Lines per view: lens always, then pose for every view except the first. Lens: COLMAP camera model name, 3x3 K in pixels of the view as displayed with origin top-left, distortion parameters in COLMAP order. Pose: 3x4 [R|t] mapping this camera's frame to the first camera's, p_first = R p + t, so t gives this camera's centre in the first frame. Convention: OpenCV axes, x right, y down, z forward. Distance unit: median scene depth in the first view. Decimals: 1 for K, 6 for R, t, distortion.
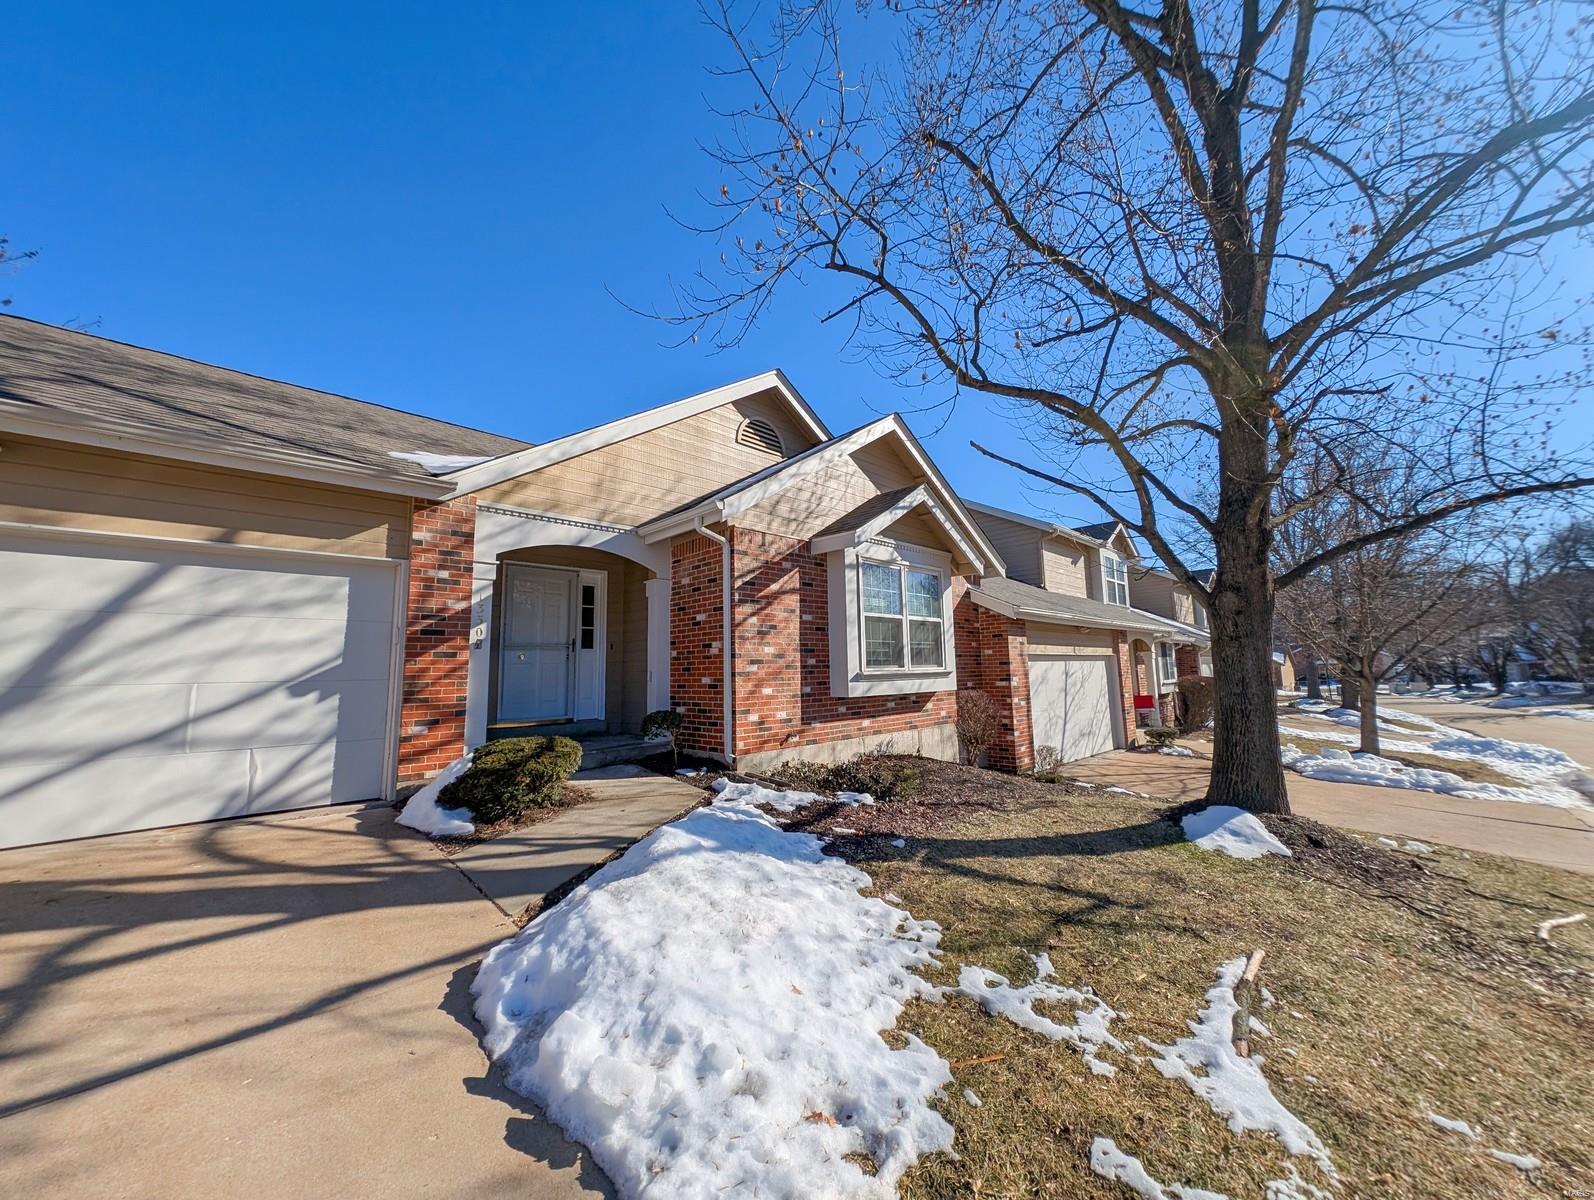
lens RADIAL K [[589.9, 0, 794.0], [0, 589.9, 592.1], [0, 0, 1]] dist [0.008940, -0.007949]
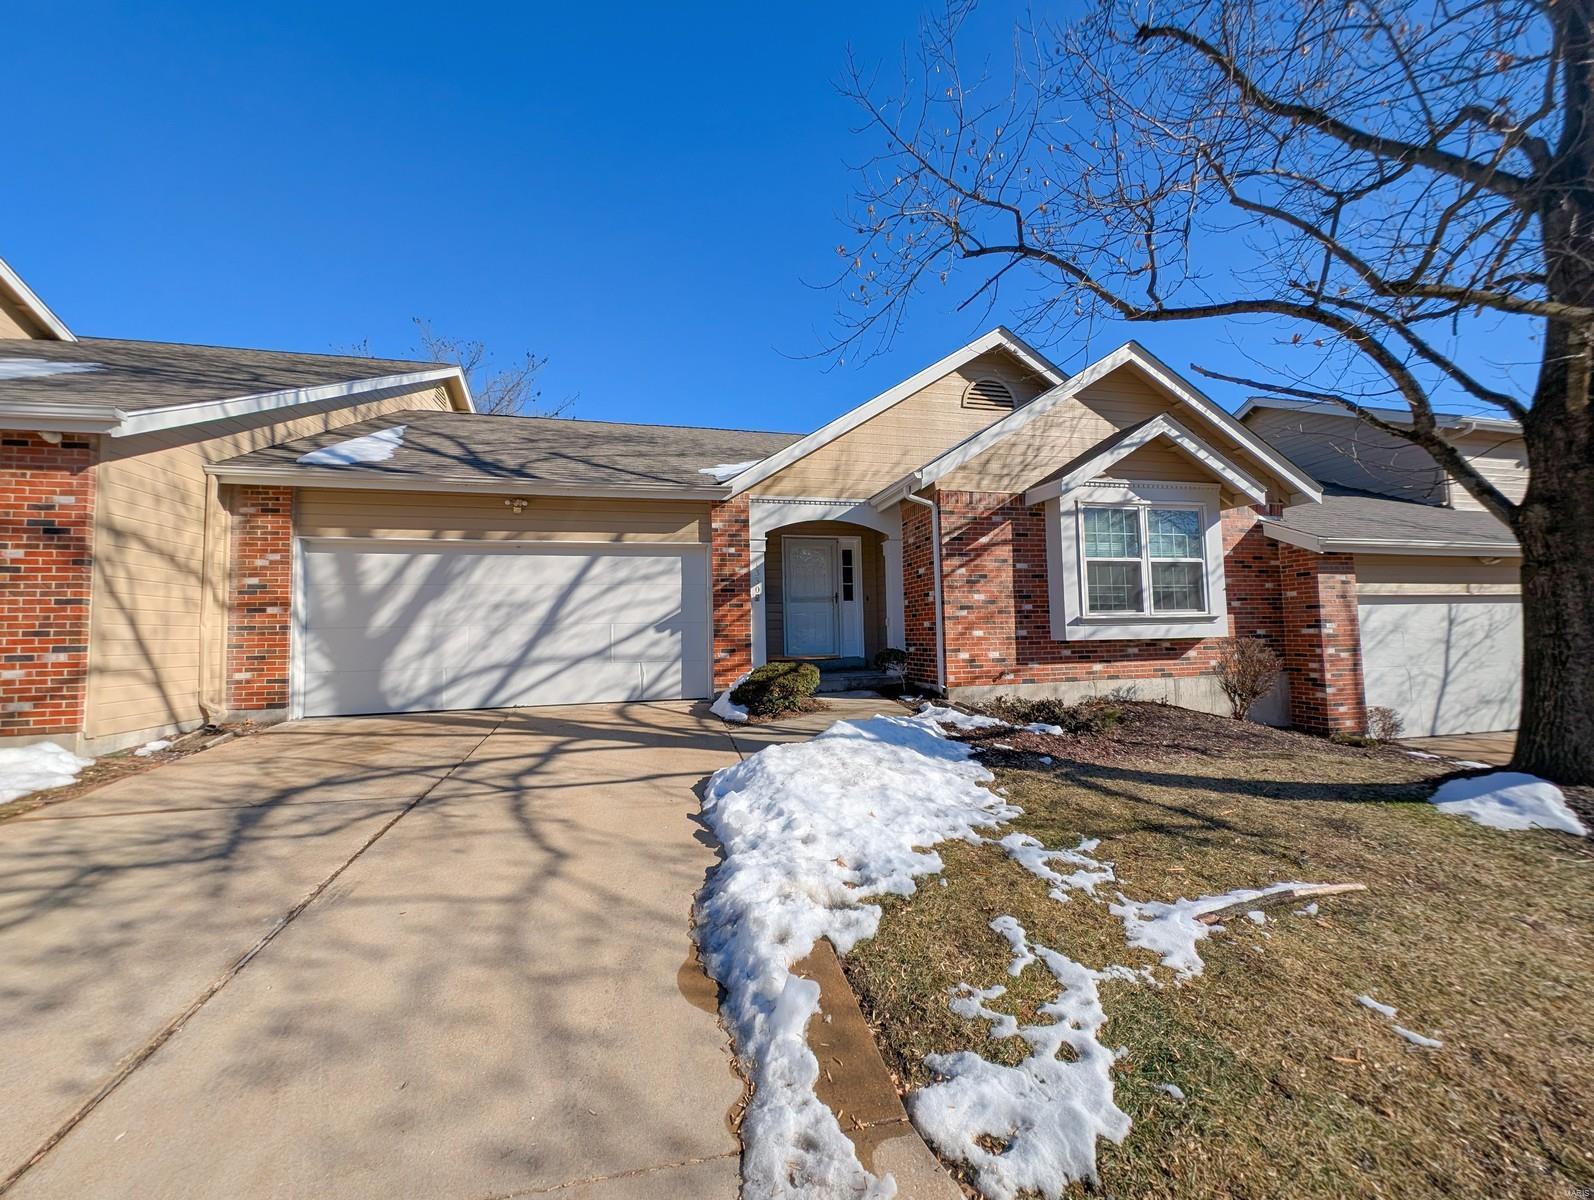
lens RADIAL K [[589.9, 0, 794.0], [0, 589.9, 592.1], [0, 0, 1]] dist [0.008940, -0.007949]
pose [[0.848743, -0.031295, -0.527879, 0.277919], [0.070604, 0.996016, 0.054472, 0.003644], [0.524071, -0.083503, 0.847571, -0.144926]]
